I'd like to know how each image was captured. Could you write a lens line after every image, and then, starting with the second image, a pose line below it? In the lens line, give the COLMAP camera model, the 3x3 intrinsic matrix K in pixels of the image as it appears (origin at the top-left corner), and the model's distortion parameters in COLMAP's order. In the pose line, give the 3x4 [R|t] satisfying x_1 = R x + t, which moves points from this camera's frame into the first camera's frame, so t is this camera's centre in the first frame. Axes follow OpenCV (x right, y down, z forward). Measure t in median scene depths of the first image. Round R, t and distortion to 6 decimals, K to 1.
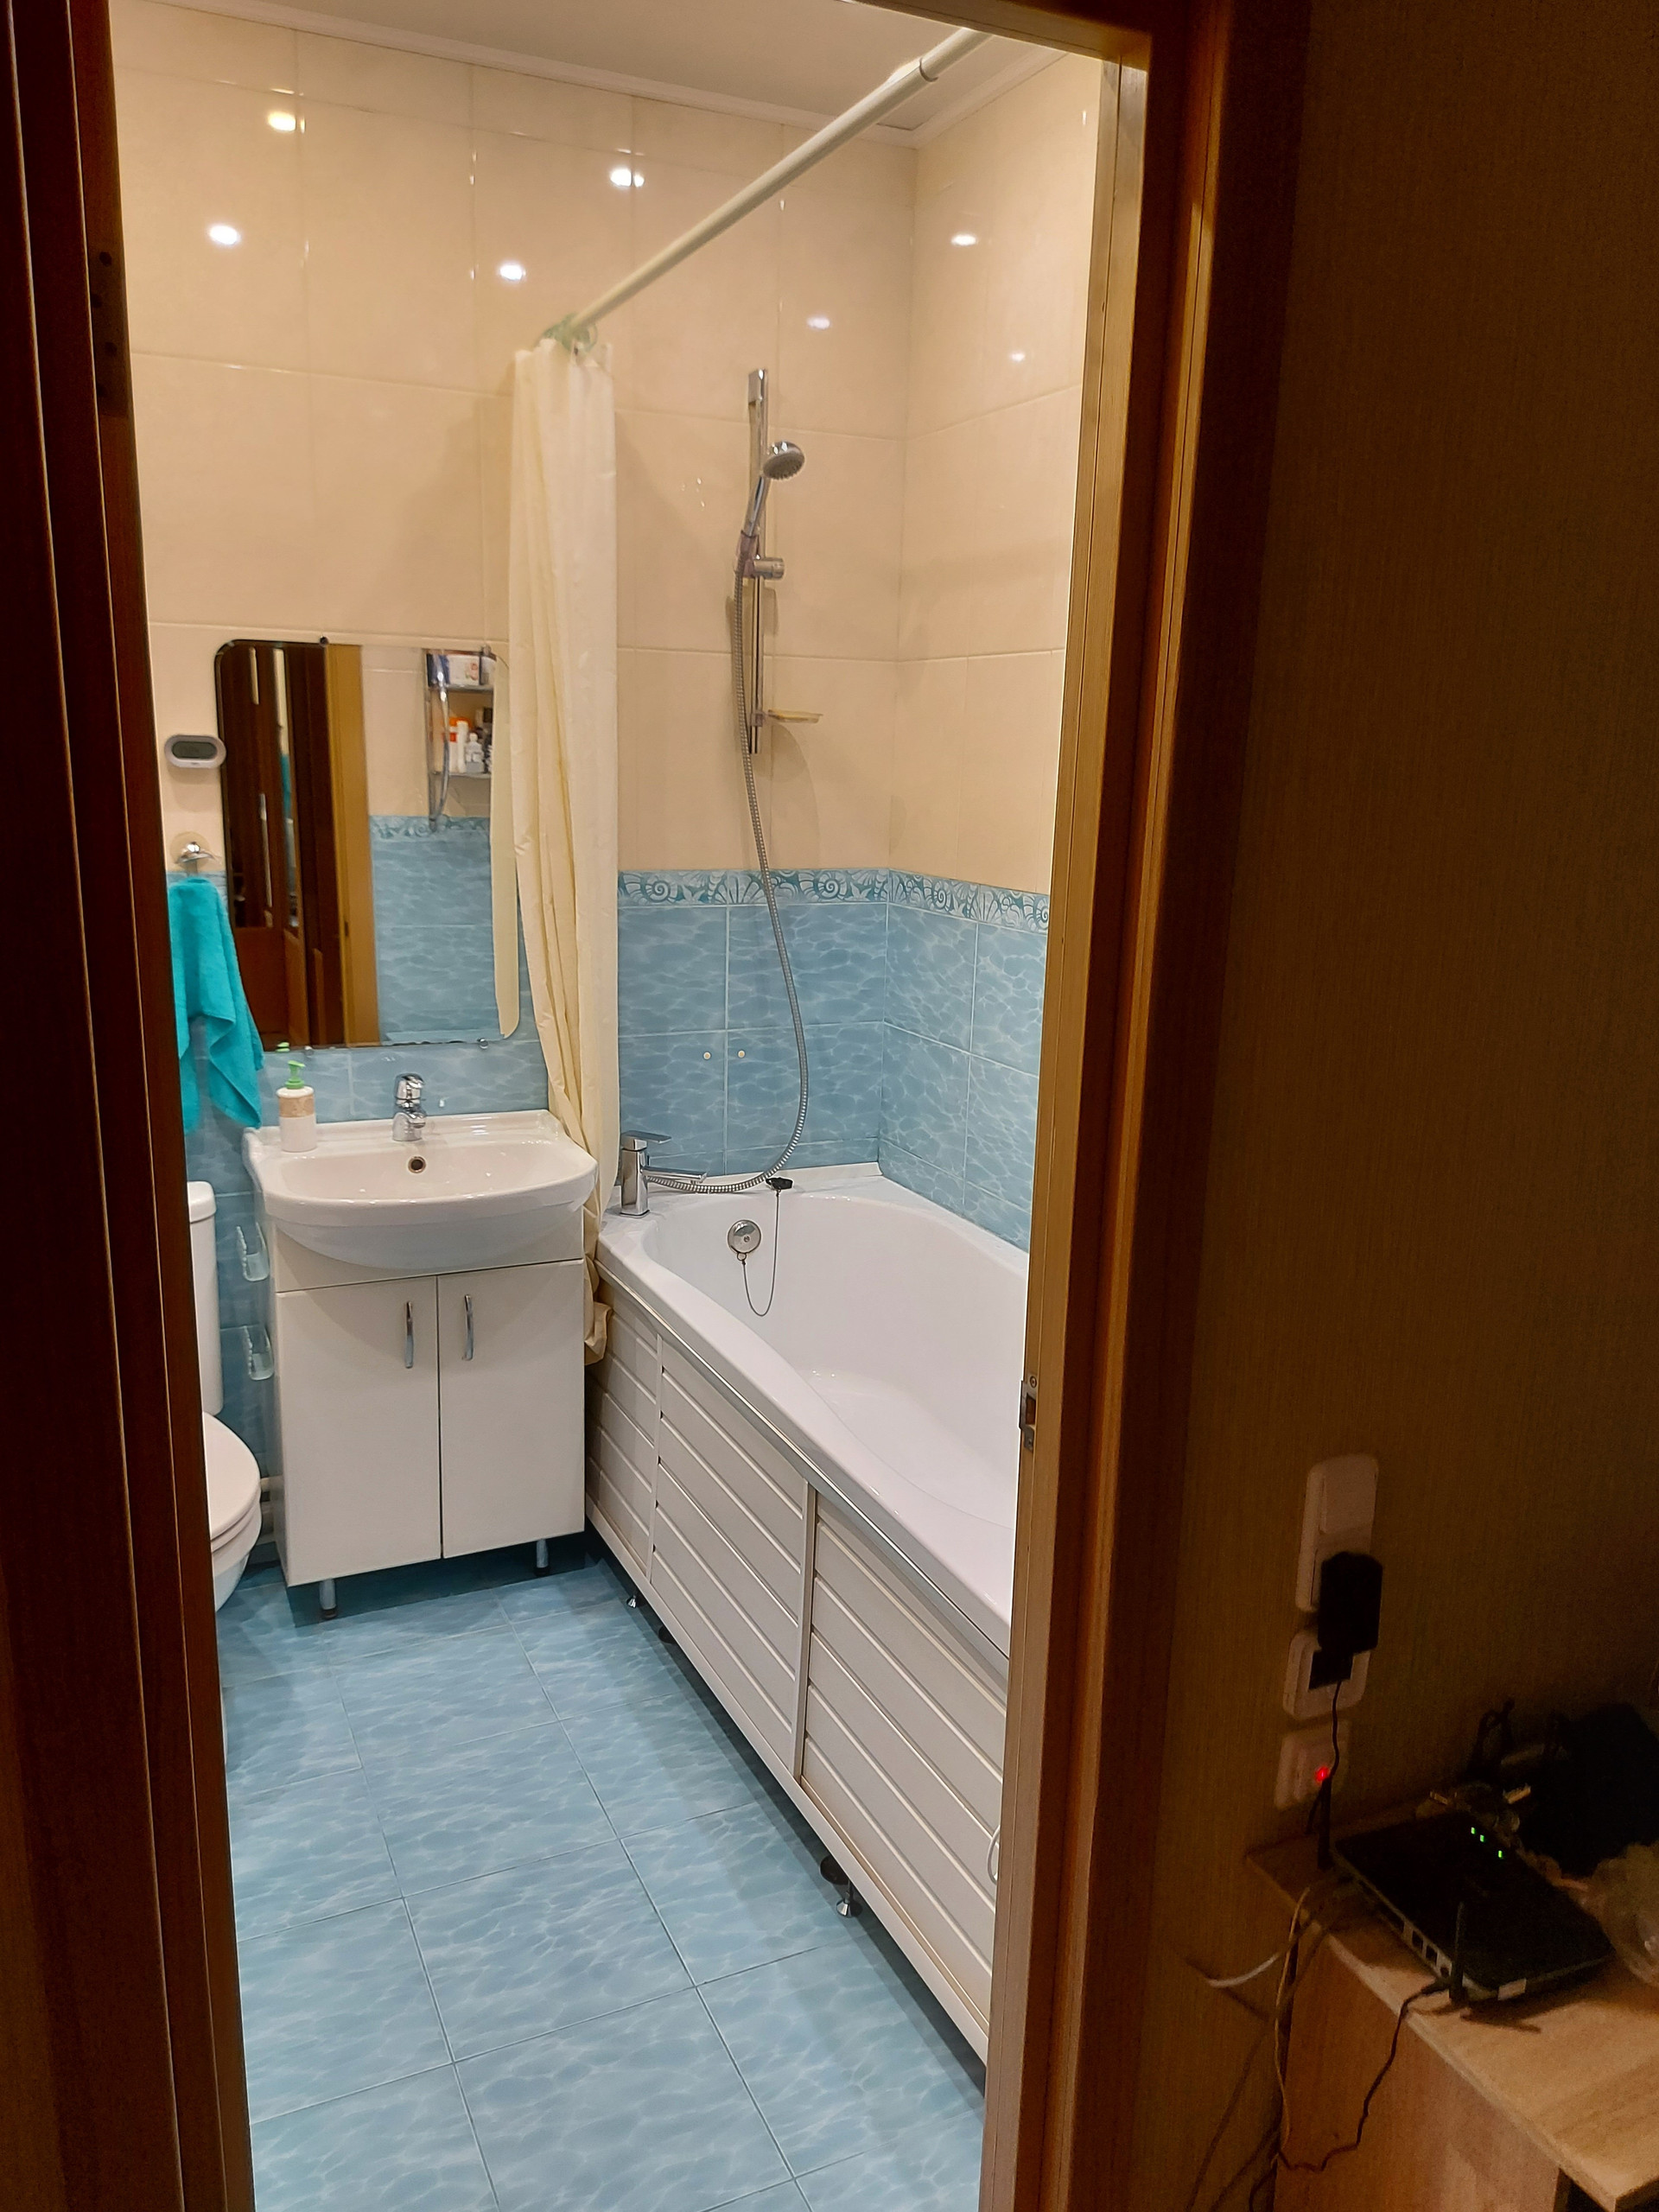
lens RADIAL K [[1611.1, 0, 813.8], [0, 1611.1, 1116.1], [0, 0, 1]] dist [0.090311, -0.120965]
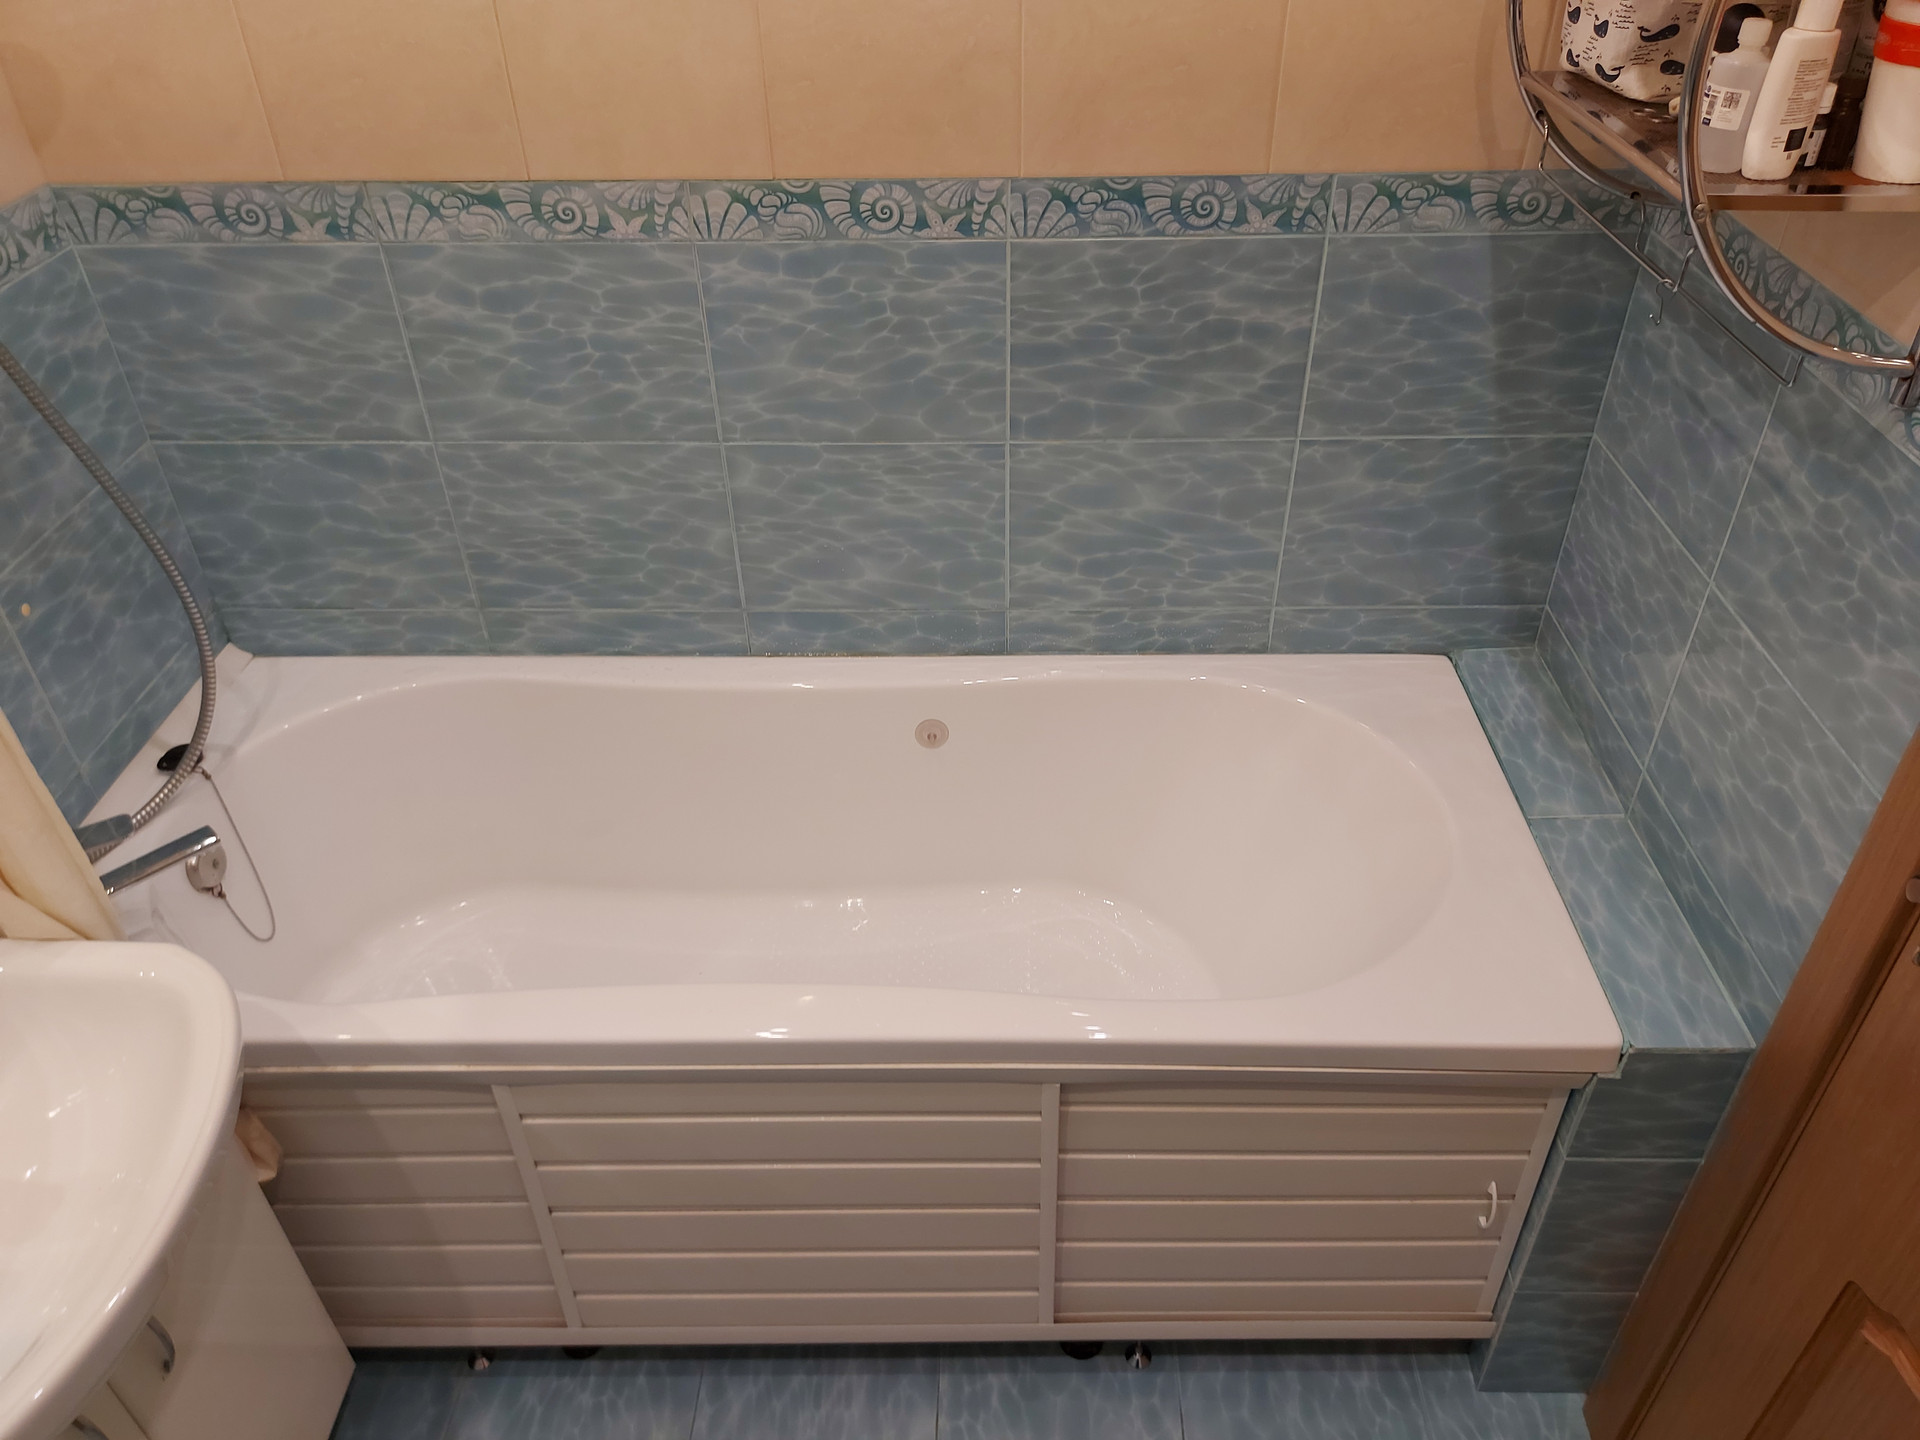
lens RADIAL K [[1398.4, 0, 985.8], [0, 1398.4, 730.4], [0, 0, 1]] dist [0.090311, -0.120965]
pose [[0.433561, -0.566349, 0.700909, -0.277401], [0.224689, 0.821193, 0.524555, -0.193356], [-0.872662, -0.069940, 0.483290, 0.496320]]
